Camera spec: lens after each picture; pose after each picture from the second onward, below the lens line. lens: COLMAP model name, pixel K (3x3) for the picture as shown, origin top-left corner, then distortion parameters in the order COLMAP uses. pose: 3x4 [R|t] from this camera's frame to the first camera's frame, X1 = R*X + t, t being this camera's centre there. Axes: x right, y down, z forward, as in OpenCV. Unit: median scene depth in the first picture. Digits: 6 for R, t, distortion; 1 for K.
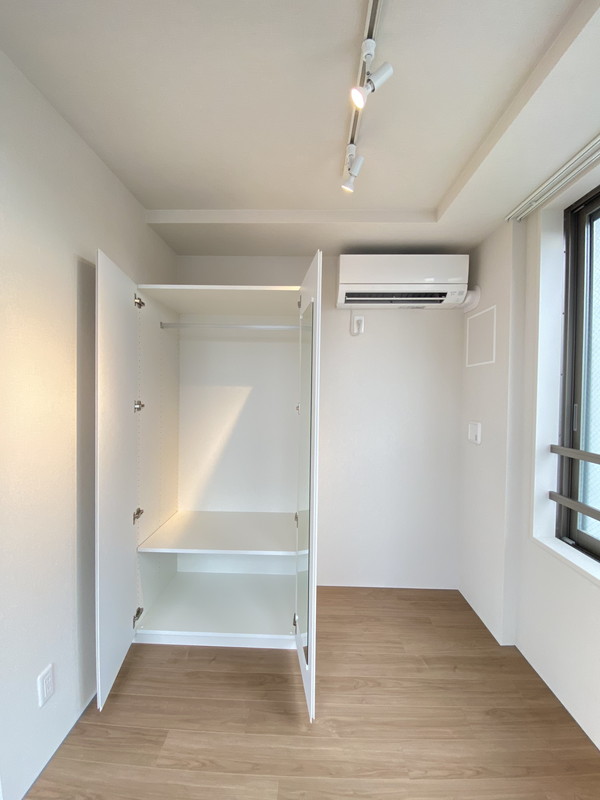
lens RADIAL K [[329.0, 0, 300.0], [0, 329.0, 395.2], [0, 0, 1]] dist [-0.019620, -0.001599]
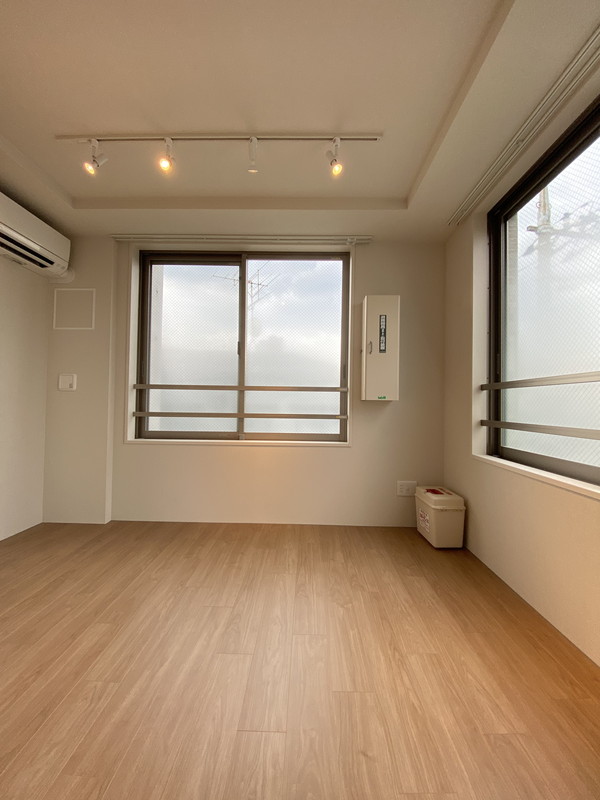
lens RADIAL K [[329.0, 0, 301.3], [0, 329.0, 401.3], [0, 0, 1]] dist [-0.019620, -0.001599]
pose [[-0.012868, -0.001361, 0.999916, -0.830427], [-0.012772, 0.999918, 0.001197, 0.197974], [-0.999836, -0.012755, -0.012884, 0.131834]]
